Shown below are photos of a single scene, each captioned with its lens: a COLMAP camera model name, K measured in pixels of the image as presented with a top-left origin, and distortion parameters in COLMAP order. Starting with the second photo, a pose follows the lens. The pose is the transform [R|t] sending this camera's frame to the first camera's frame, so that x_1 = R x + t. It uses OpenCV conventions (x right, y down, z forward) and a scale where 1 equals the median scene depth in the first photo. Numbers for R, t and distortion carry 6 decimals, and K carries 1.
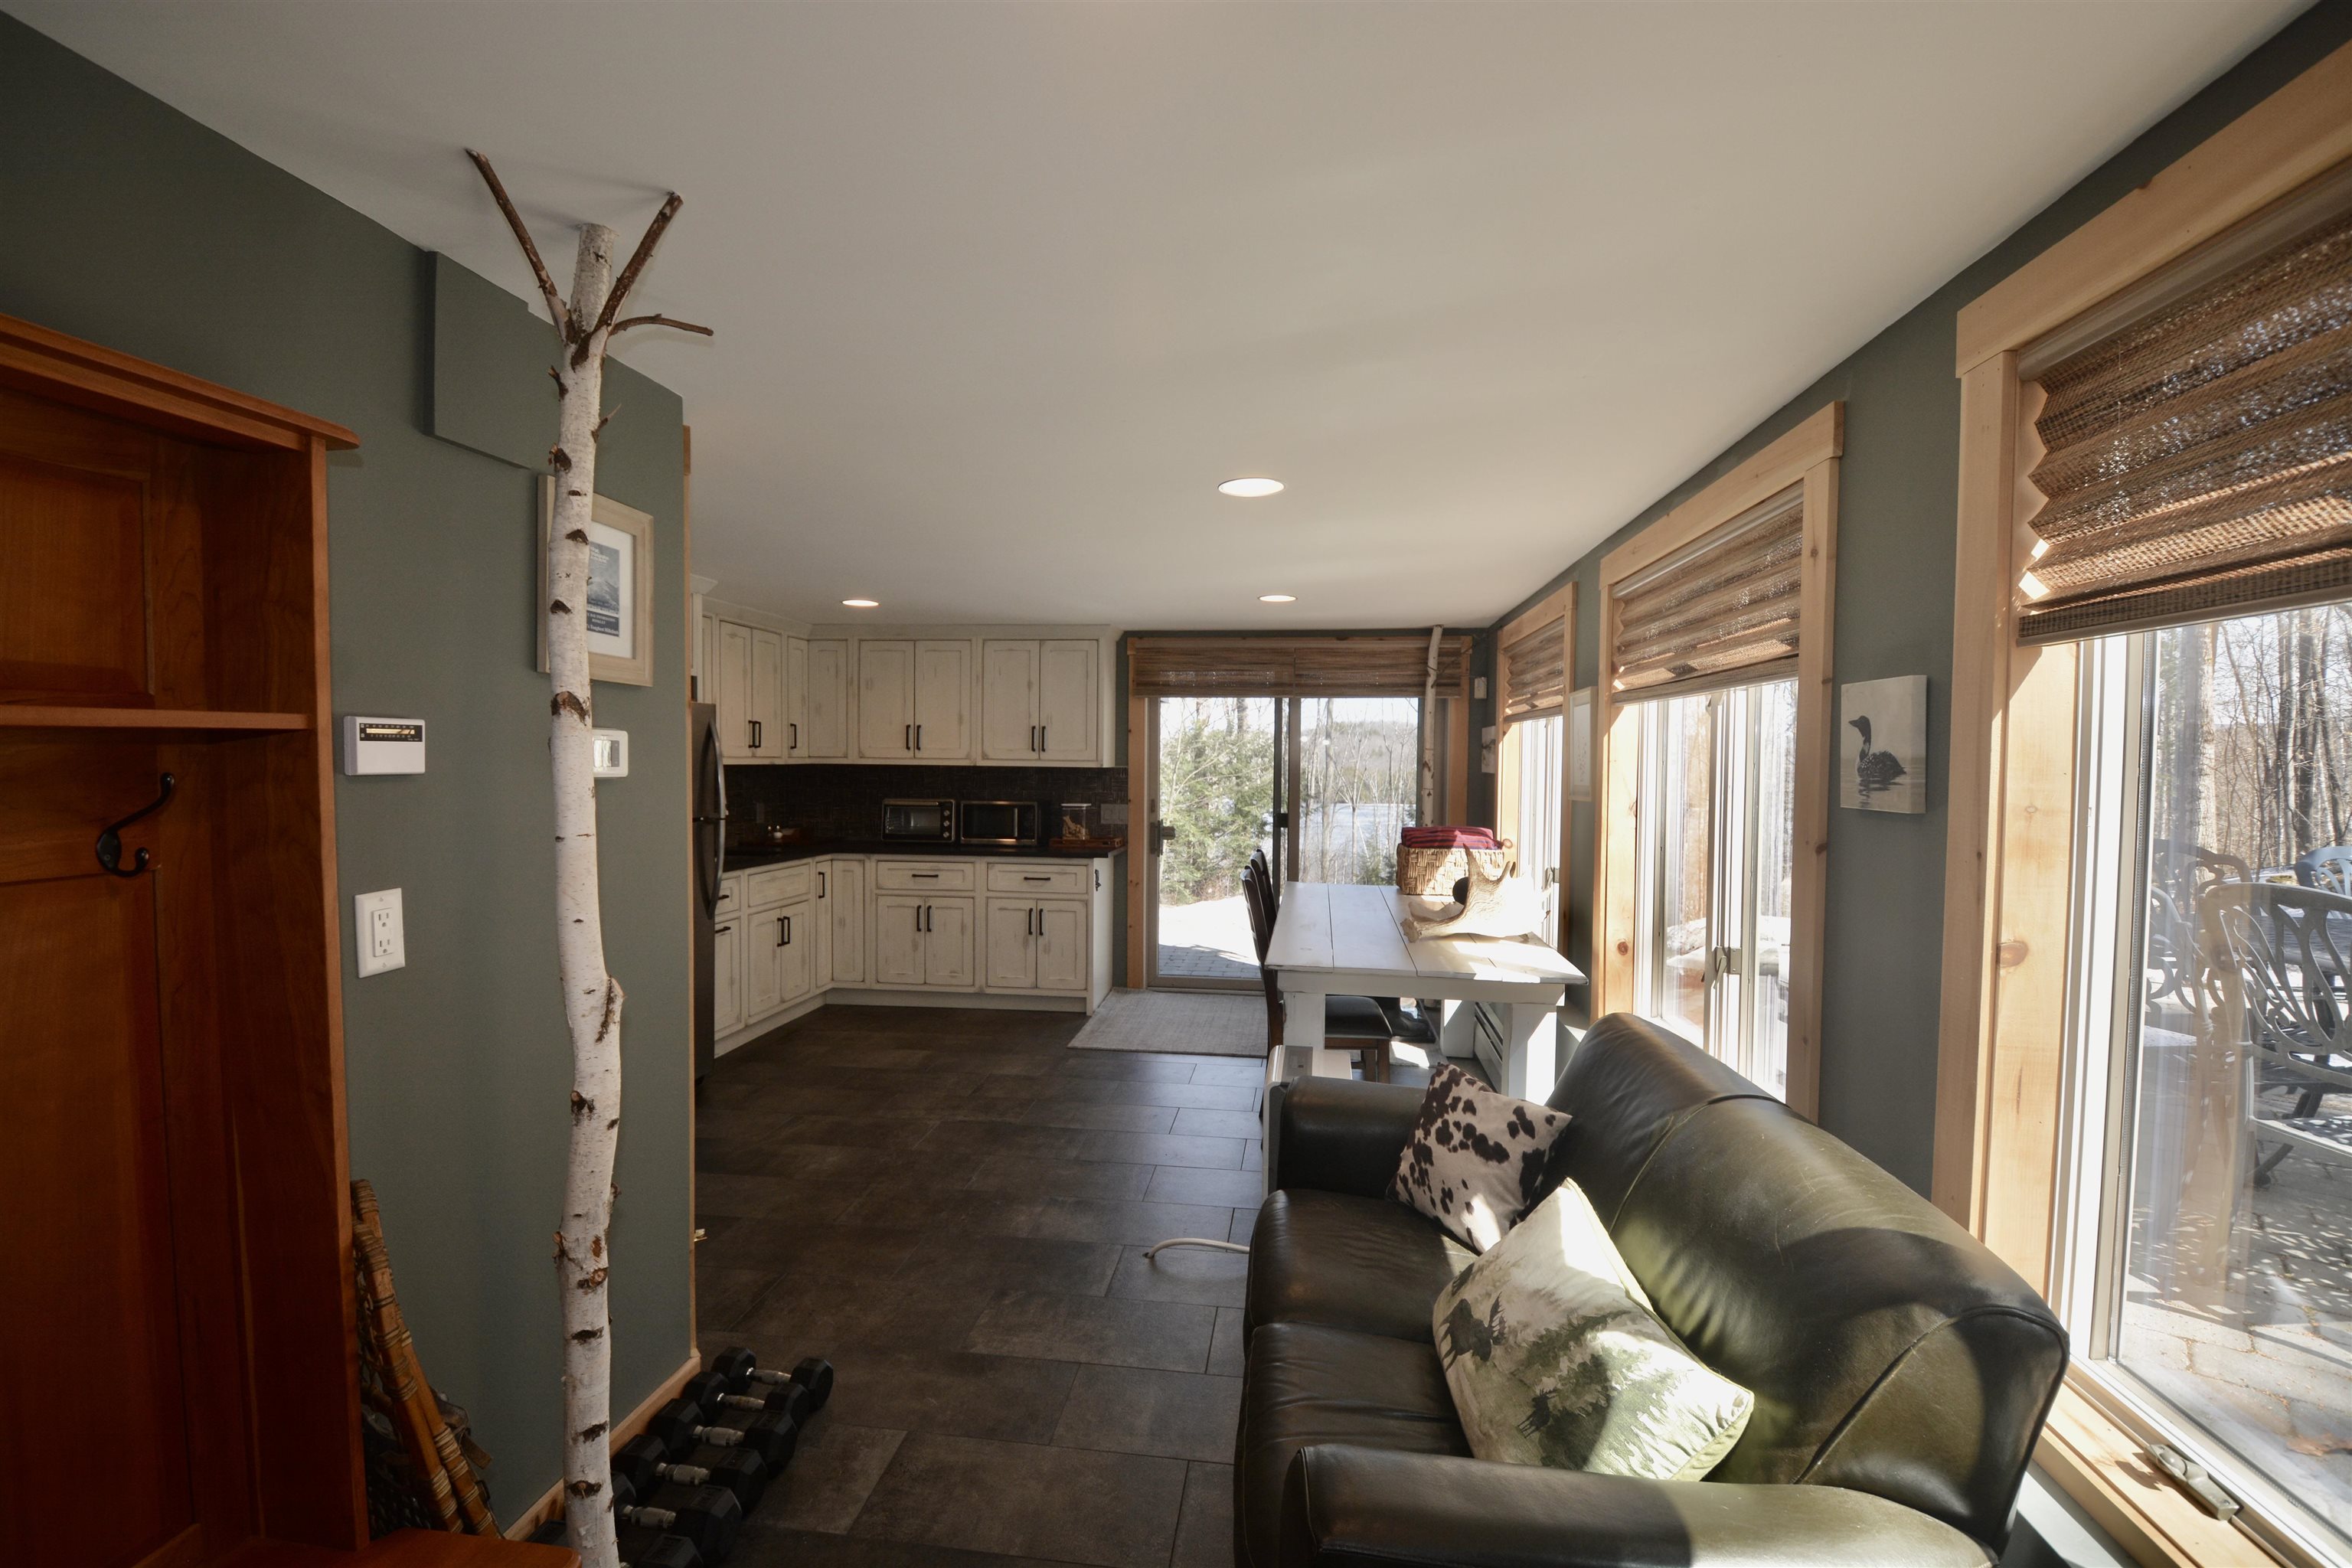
lens RADIAL K [[1028.3, 0, 1179.2], [0, 1028.3, 792.7], [0, 0, 1]] dist [-0.012922, -0.000160]
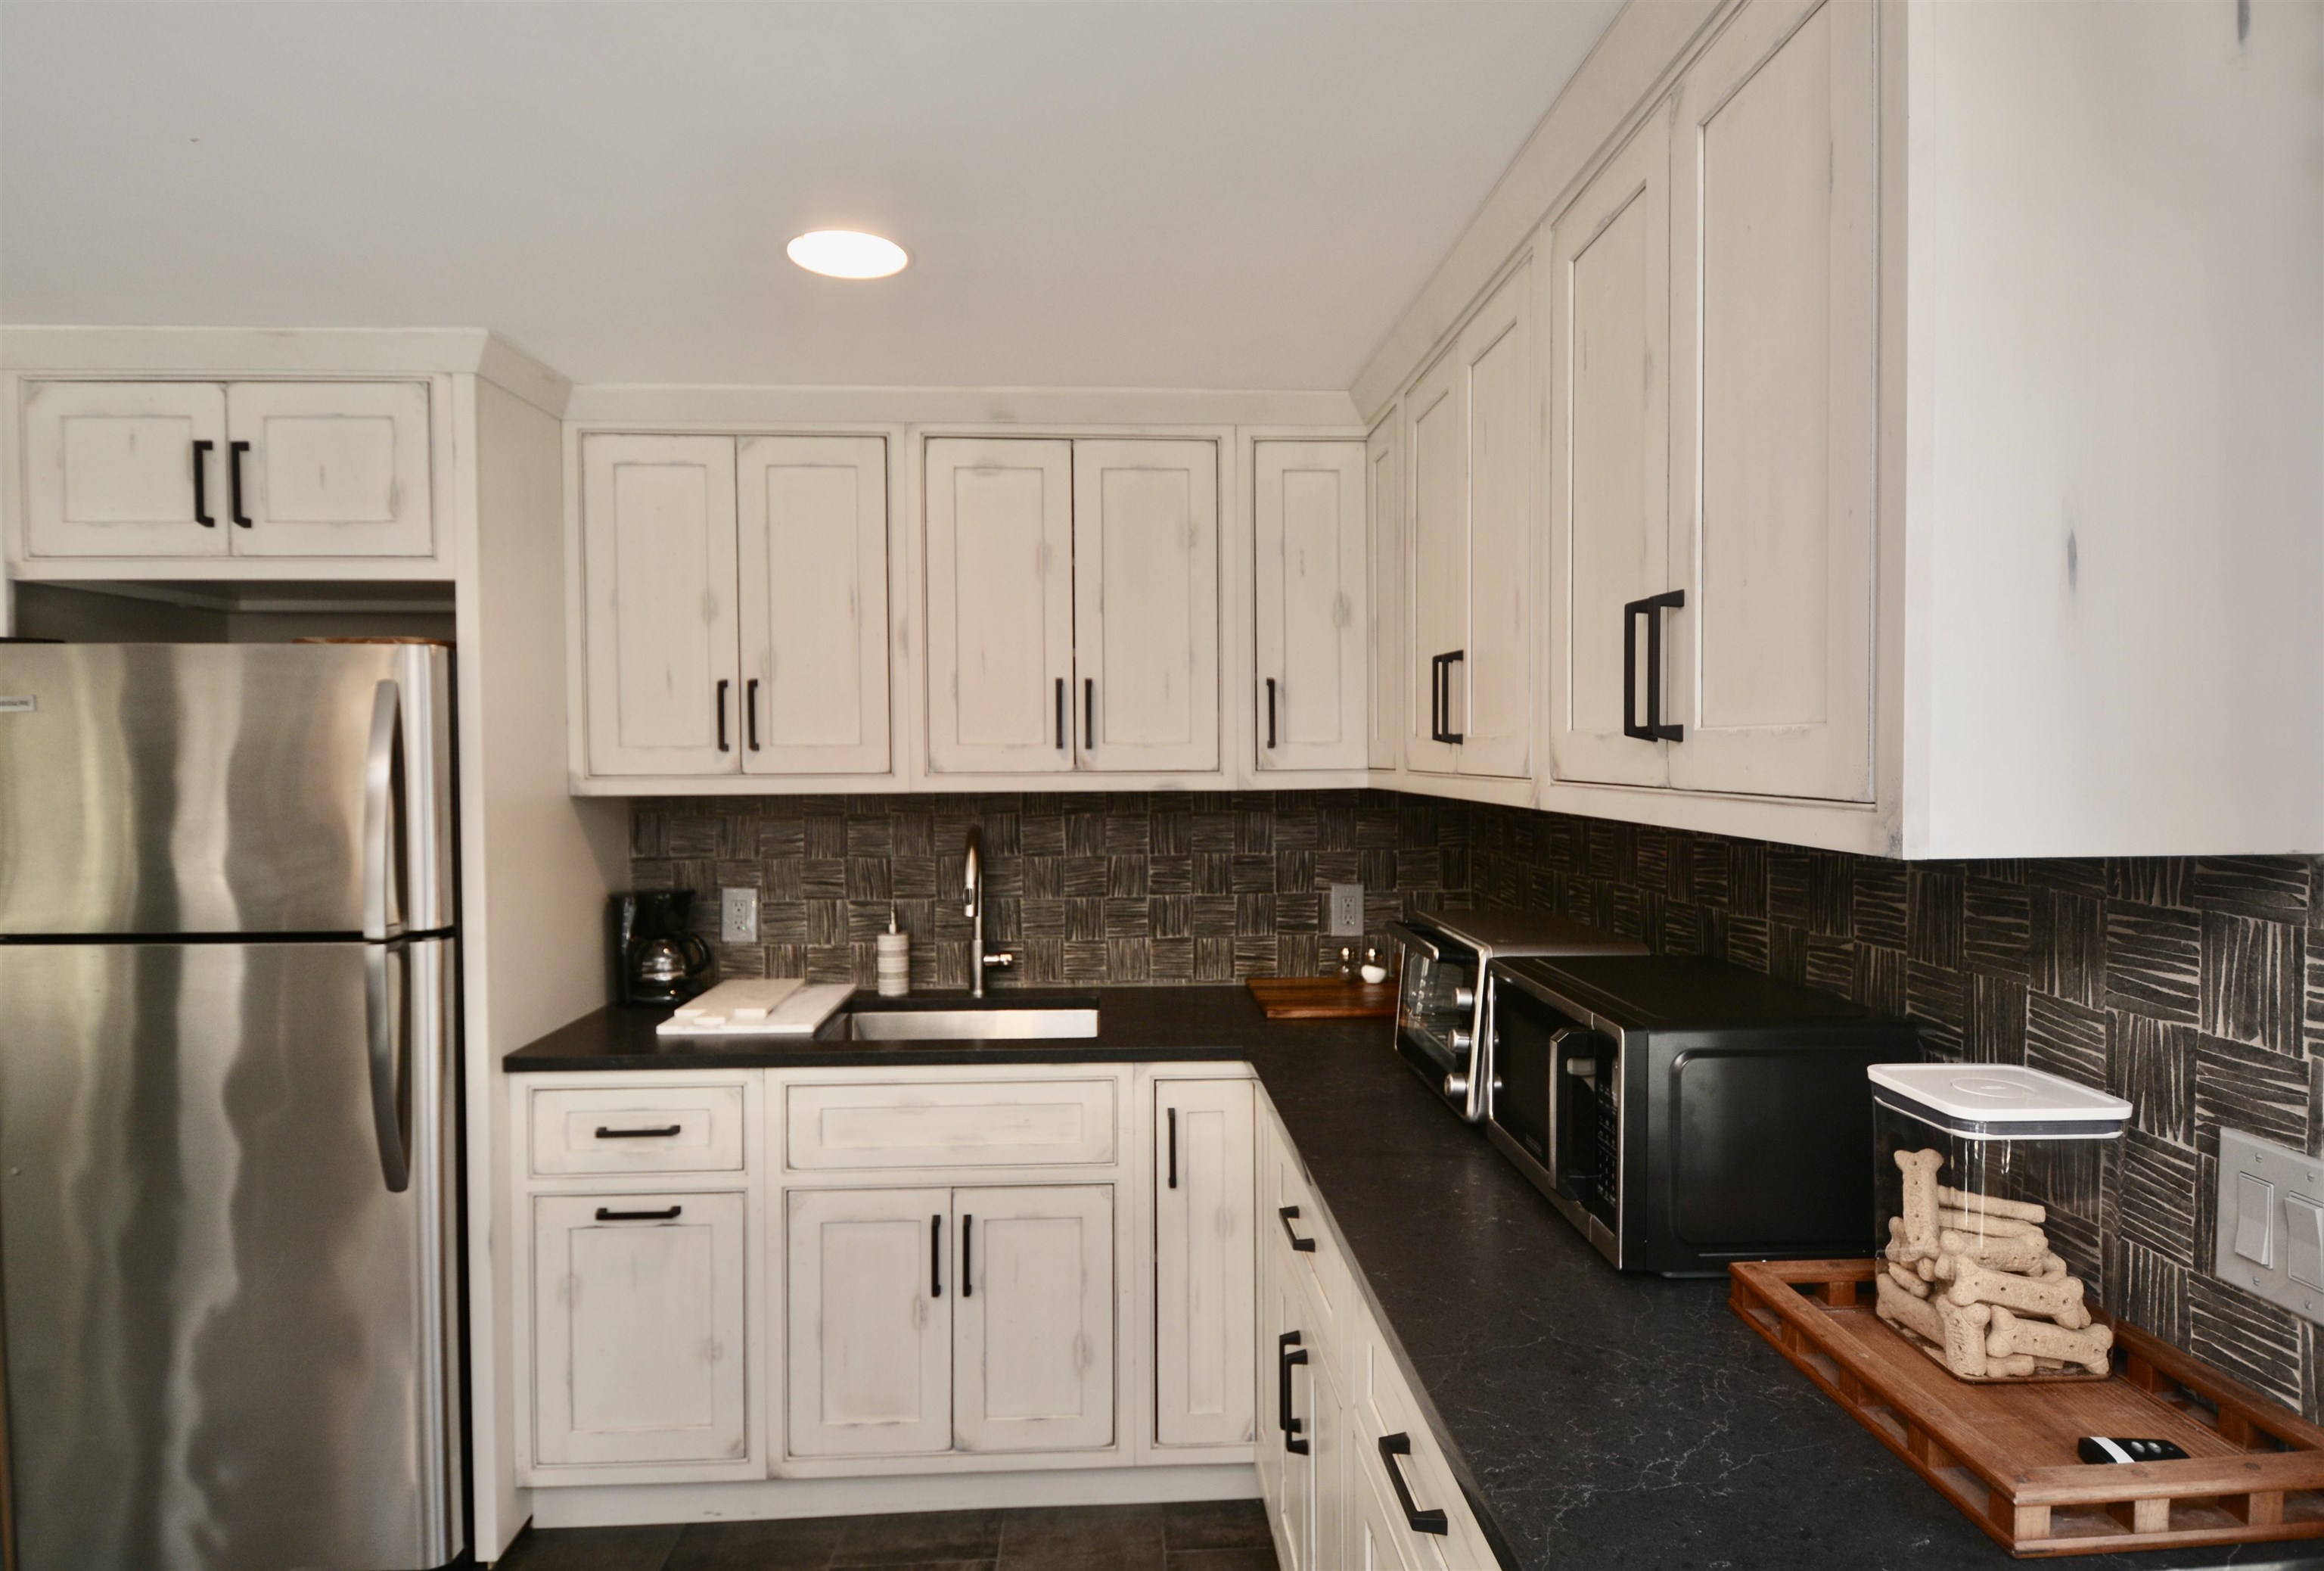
lens RADIAL K [[1265.8, 0, 1174.9], [0, 1265.8, 780.1], [0, 0, 1]] dist [-0.001374, -0.003607]
pose [[0.195240, 0.010367, -0.980701, 0.059566], [-0.023368, 0.999709, 0.005916, -0.033790], [0.980477, 0.021762, 0.195426, 0.902361]]
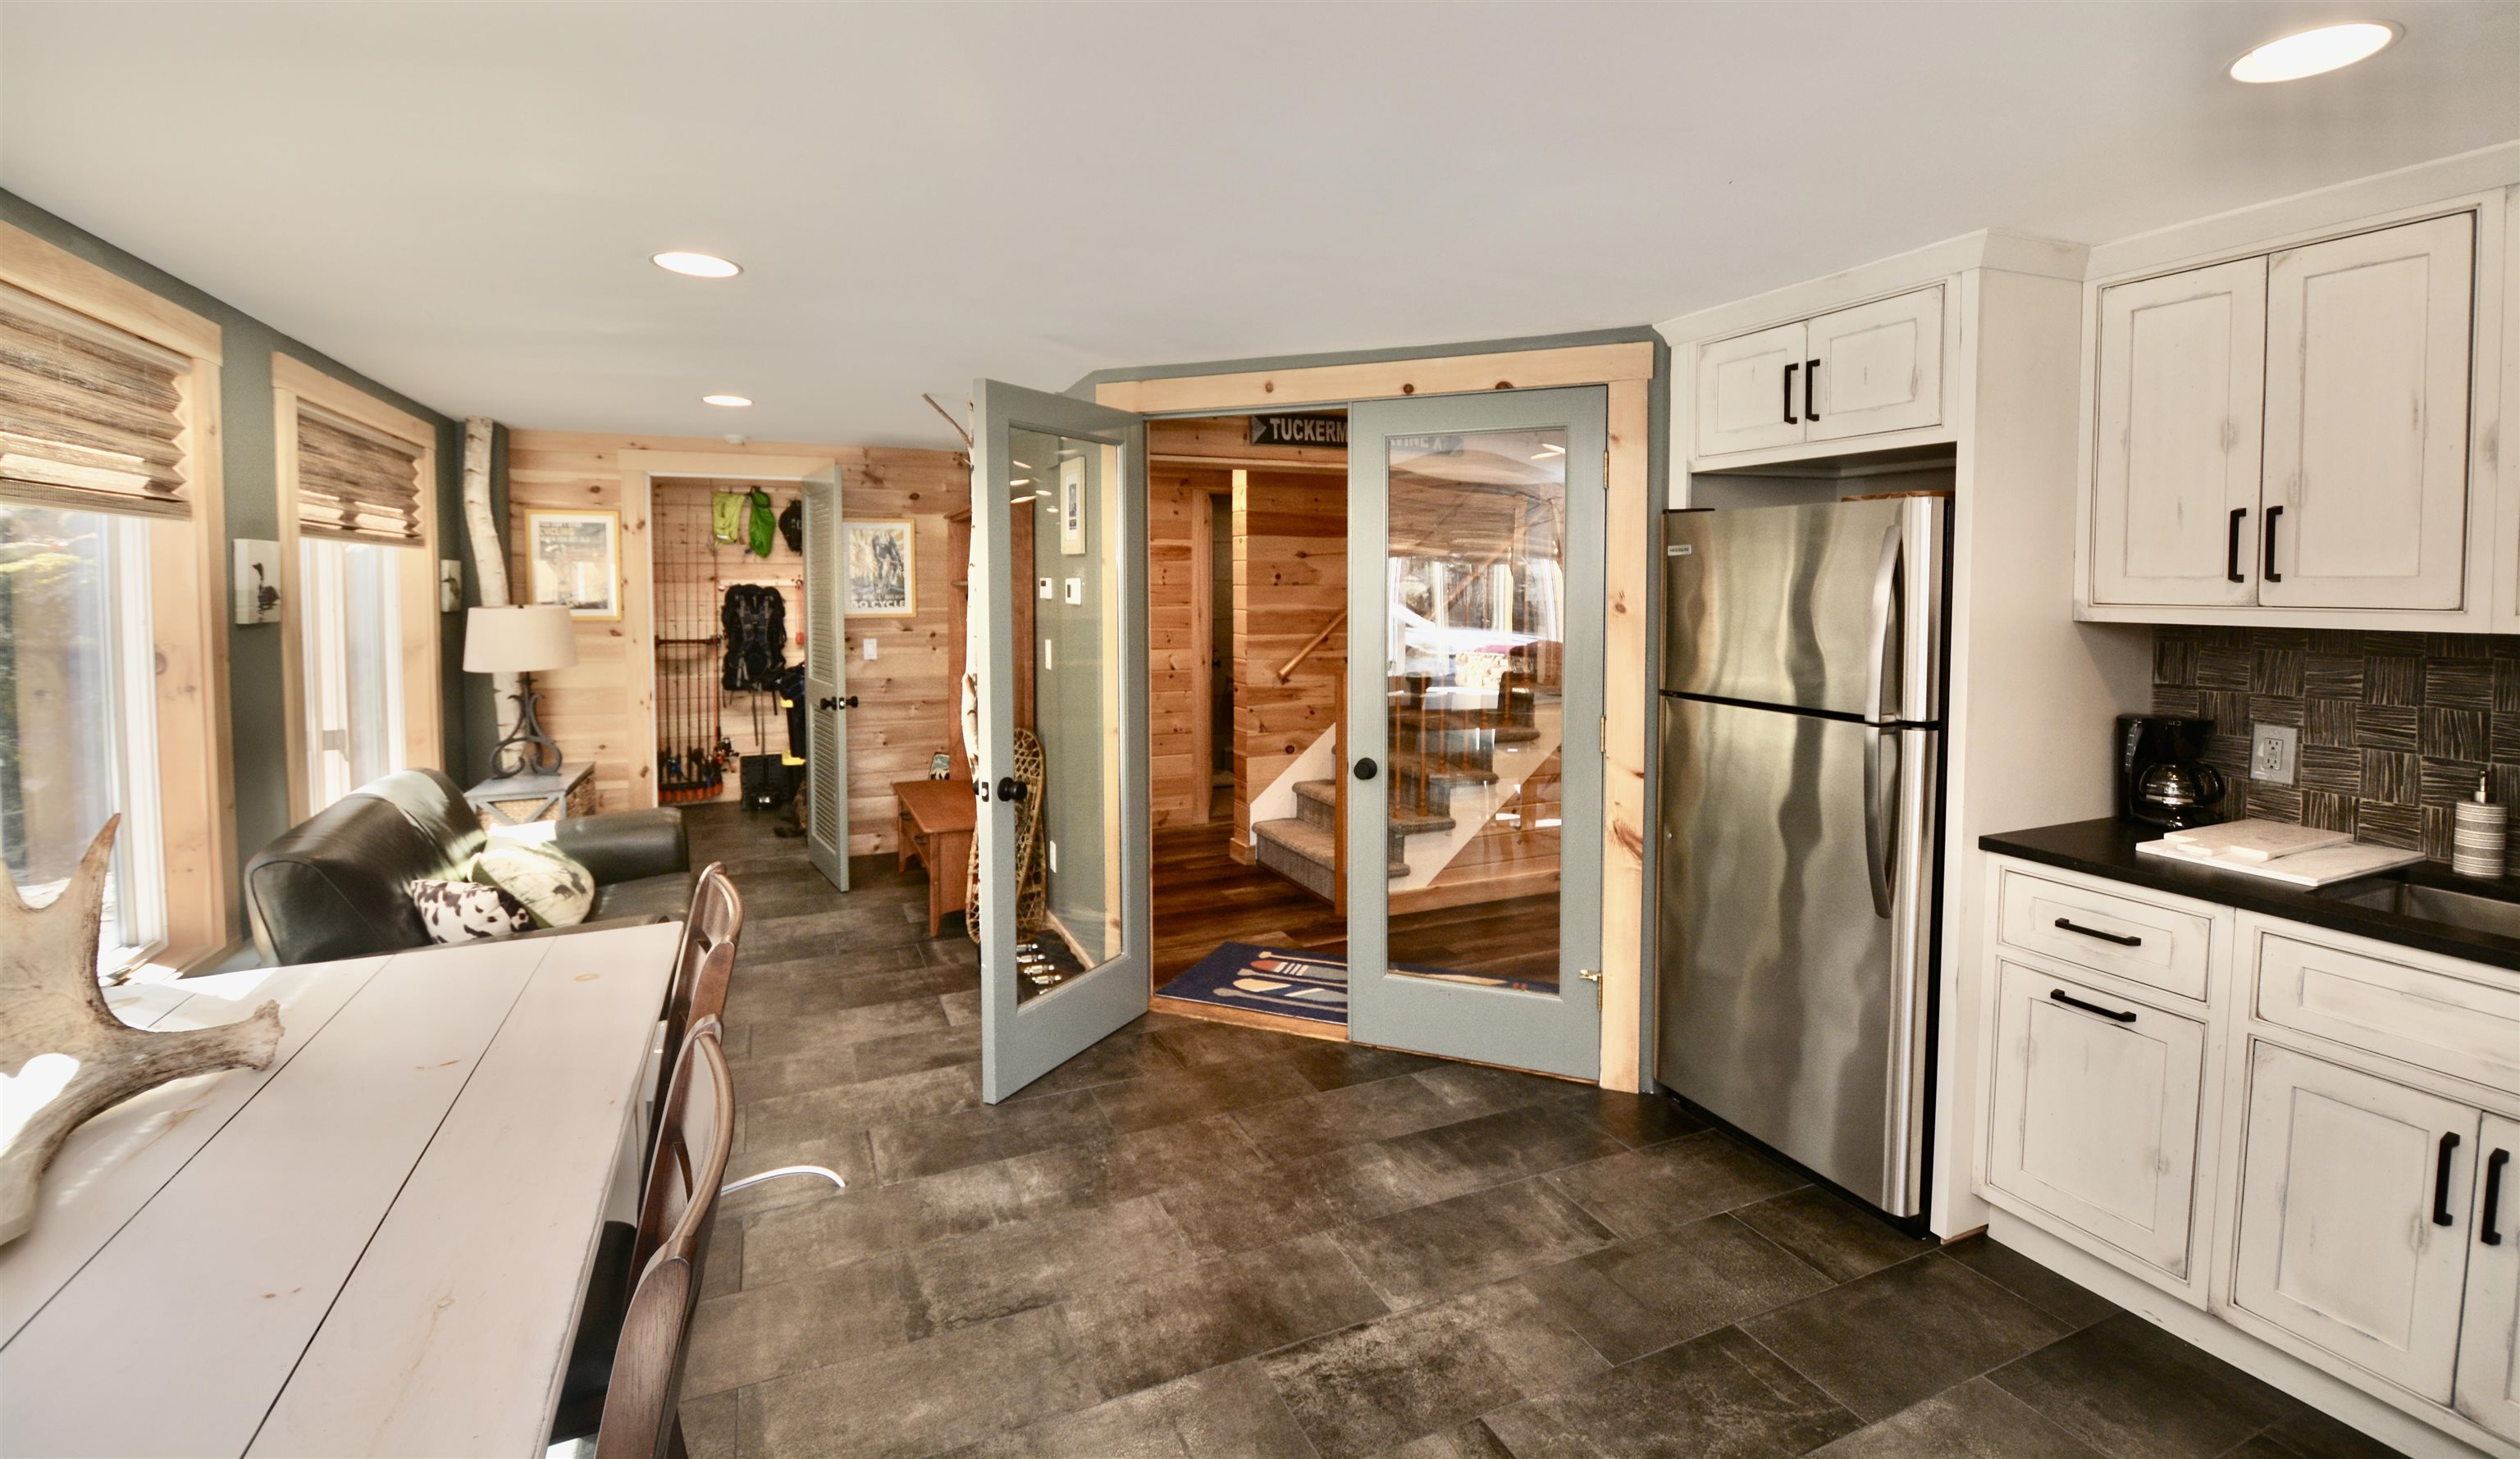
lens RADIAL K [[1085.4, 0, 1271.4], [0, 1085.4, 632.7], [0, 0, 1]] dist [-0.012547, -0.004833]
pose [[-0.847435, 0.013394, -0.530730, 0.069799], [-0.026772, 0.997332, 0.067917, -0.036444], [0.530223, 0.071764, -0.844816, 0.971262]]
